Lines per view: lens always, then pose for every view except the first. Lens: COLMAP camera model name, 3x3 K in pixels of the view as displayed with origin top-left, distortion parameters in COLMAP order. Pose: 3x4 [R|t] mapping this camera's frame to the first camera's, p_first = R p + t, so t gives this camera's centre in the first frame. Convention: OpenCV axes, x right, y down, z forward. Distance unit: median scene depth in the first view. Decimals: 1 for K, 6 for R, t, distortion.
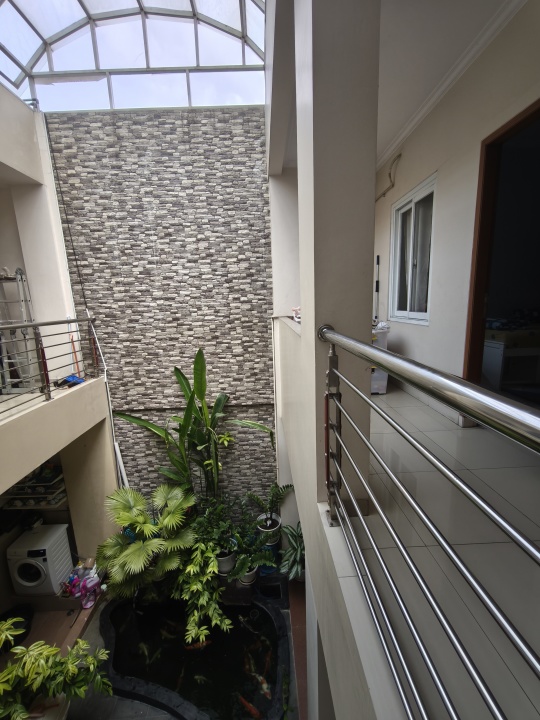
lens RADIAL K [[305.8, 0, 269.8], [0, 305.8, 357.5], [0, 0, 1]] dist [-0.001171, -0.000230]
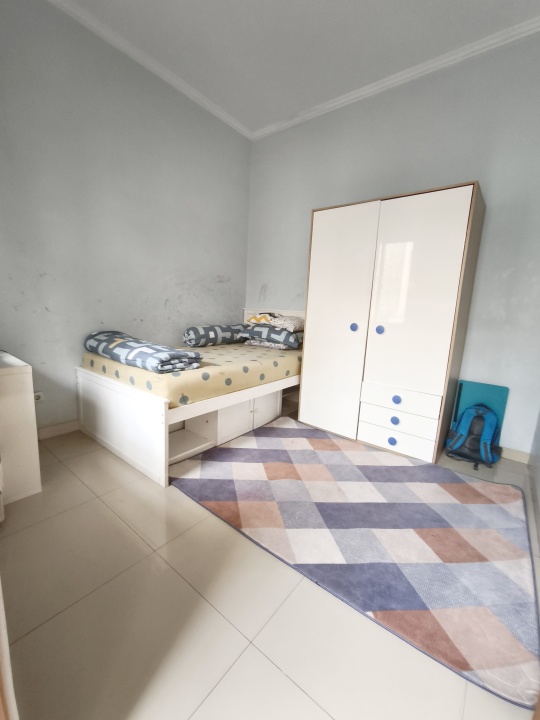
lens RADIAL K [[305.8, 0, 270.0], [0, 305.8, 362.8], [0, 0, 1]] dist [-0.001171, -0.000230]
pose [[0.633659, -0.073348, 0.770127, 0.324890], [0.072658, 0.996737, 0.035148, -0.078474], [-0.770193, 0.033684, 0.636921, 0.353693]]
